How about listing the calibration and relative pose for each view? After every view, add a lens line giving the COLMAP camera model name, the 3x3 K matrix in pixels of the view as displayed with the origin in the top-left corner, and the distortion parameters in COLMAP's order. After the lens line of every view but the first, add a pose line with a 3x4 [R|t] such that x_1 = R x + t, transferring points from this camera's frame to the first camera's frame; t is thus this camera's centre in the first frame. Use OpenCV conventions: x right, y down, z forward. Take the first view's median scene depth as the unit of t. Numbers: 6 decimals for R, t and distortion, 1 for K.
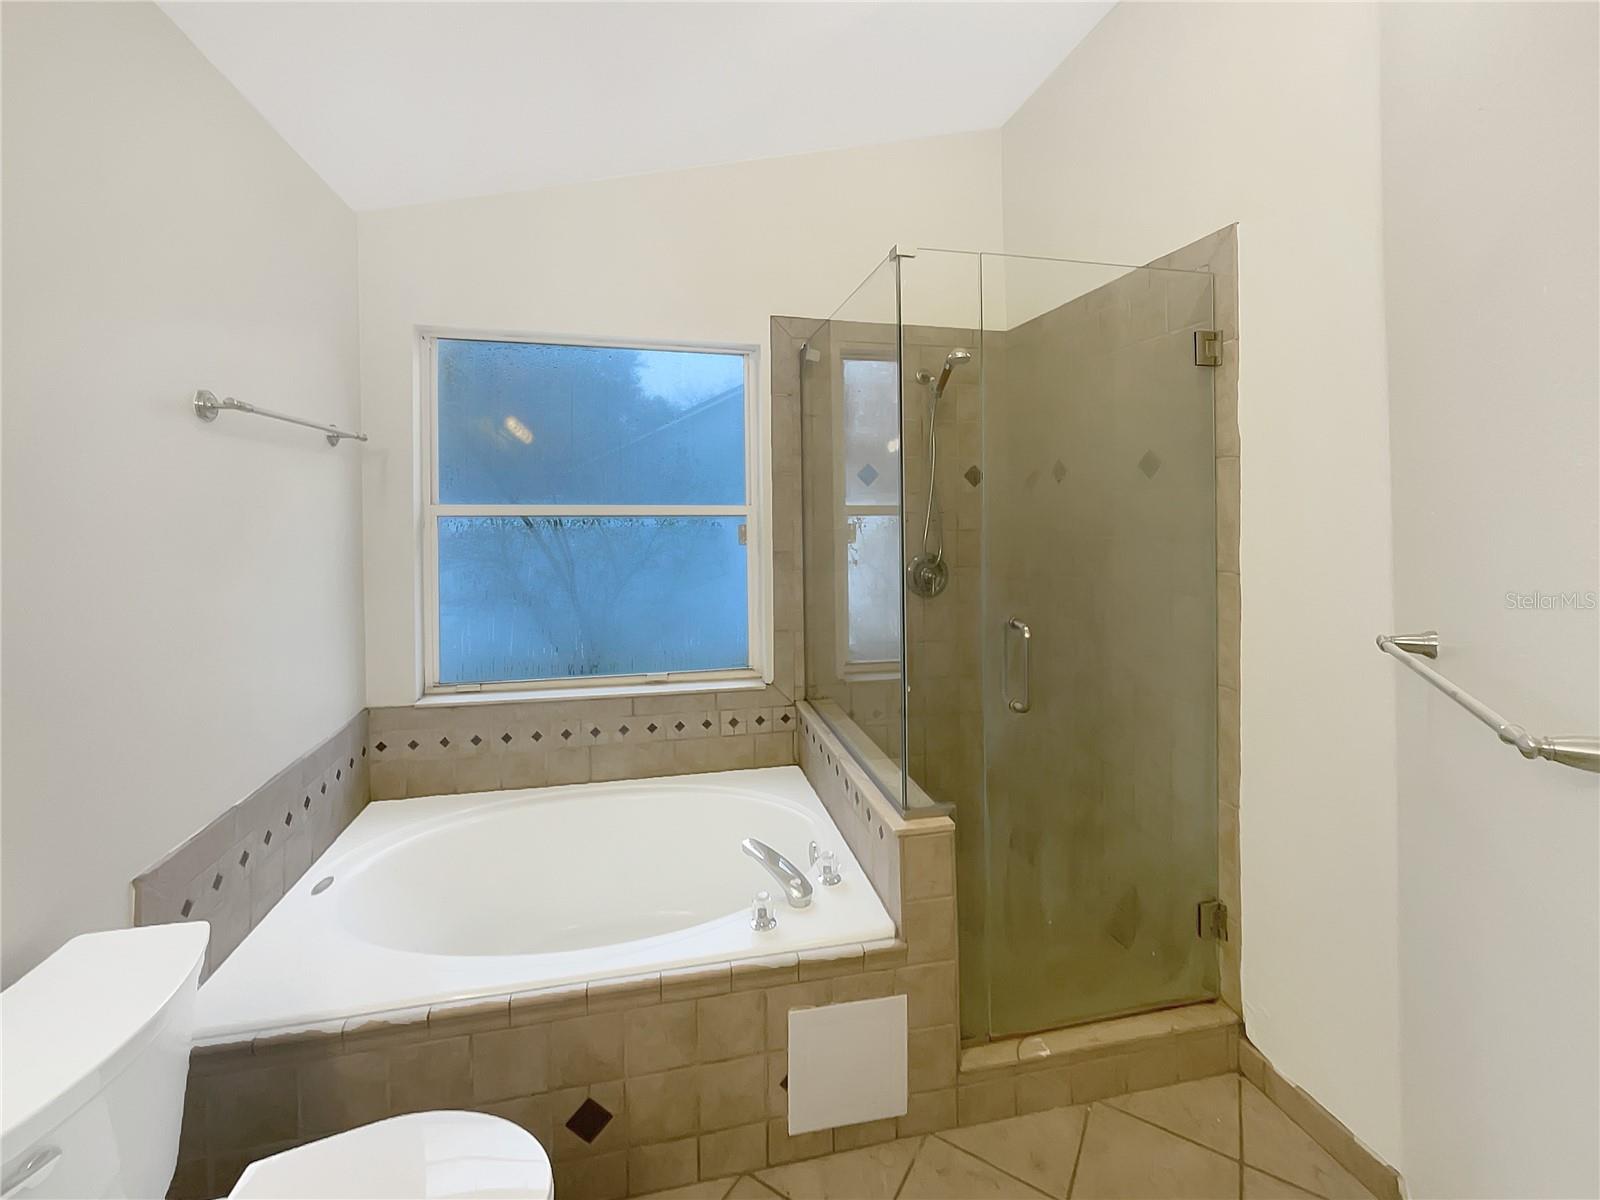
lens RADIAL K [[674.4, 0, 797.8], [0, 674.4, 511.2], [0, 0, 1]] dist [-0.009414, 0.000315]
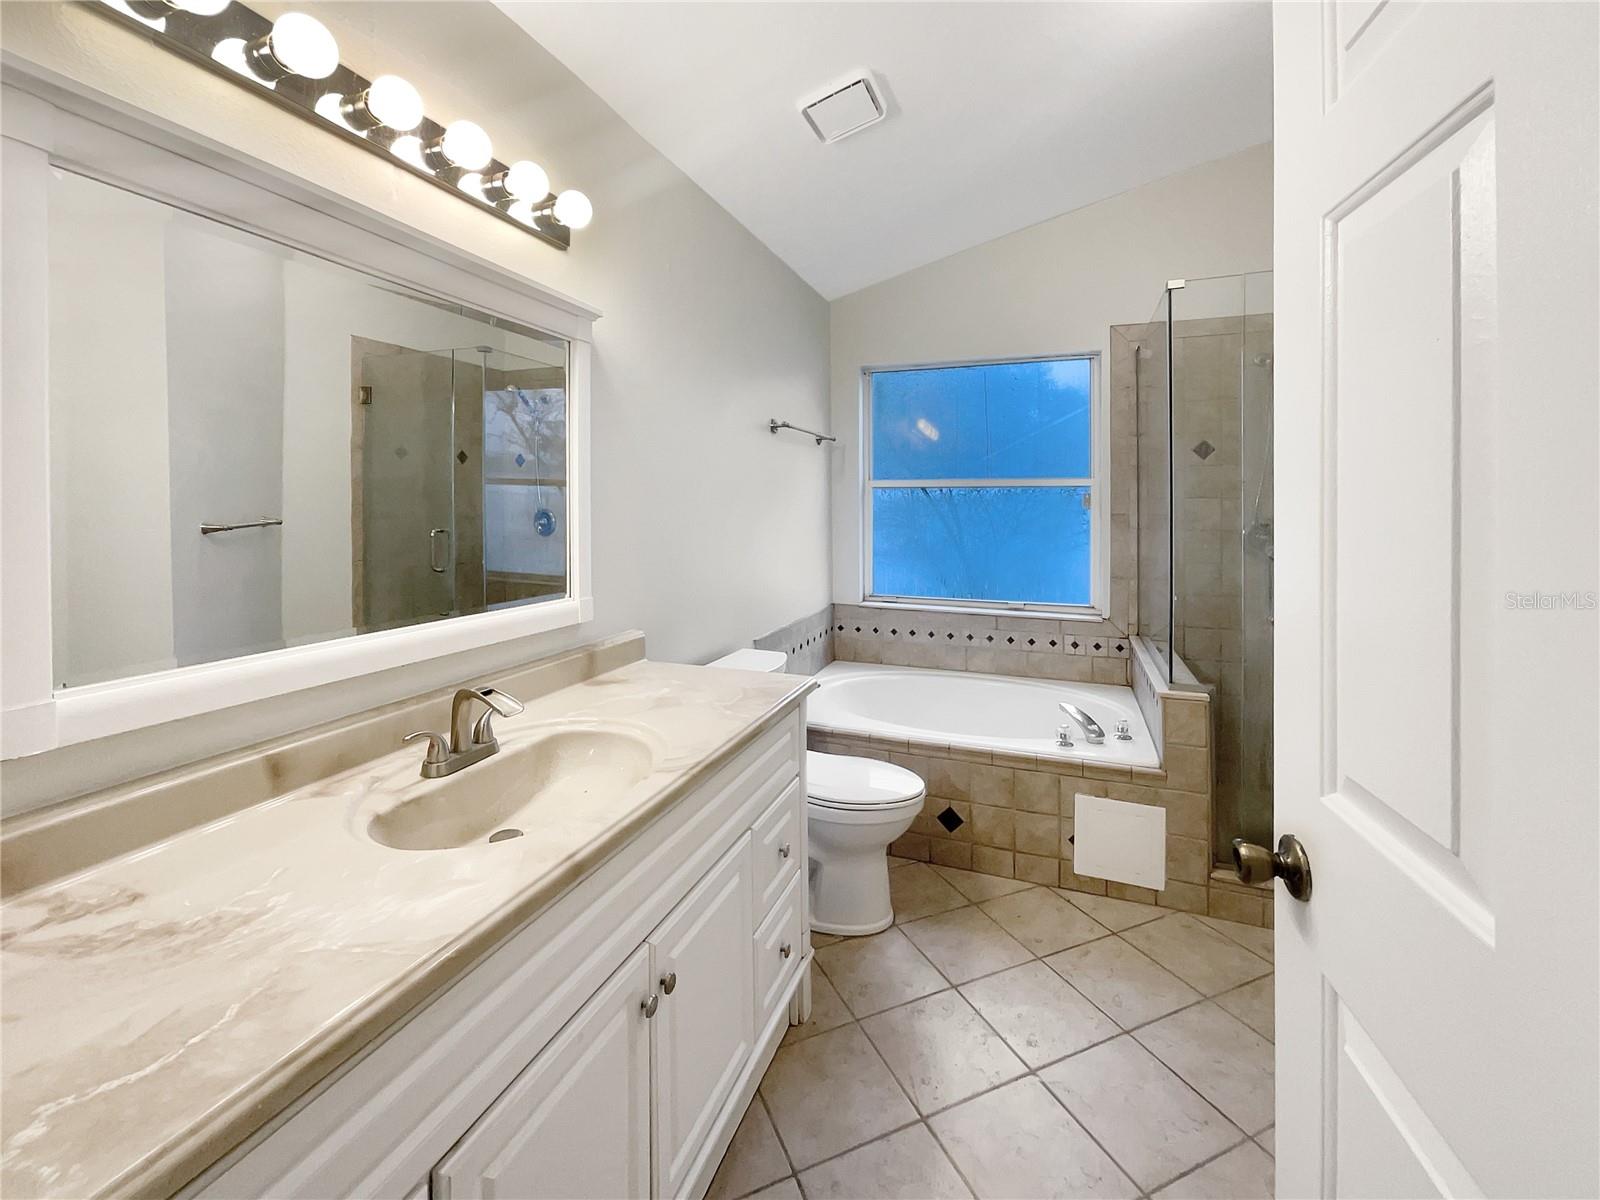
lens RADIAL K [[674.4, 0, 797.8], [0, 674.4, 511.2], [0, 0, 1]] dist [-0.009414, 0.000315]
pose [[0.830798, 0.009227, -0.556498, 0.197240], [-0.005342, 0.999949, 0.008606, 0.051593], [0.556548, -0.004177, 0.830805, -0.408453]]
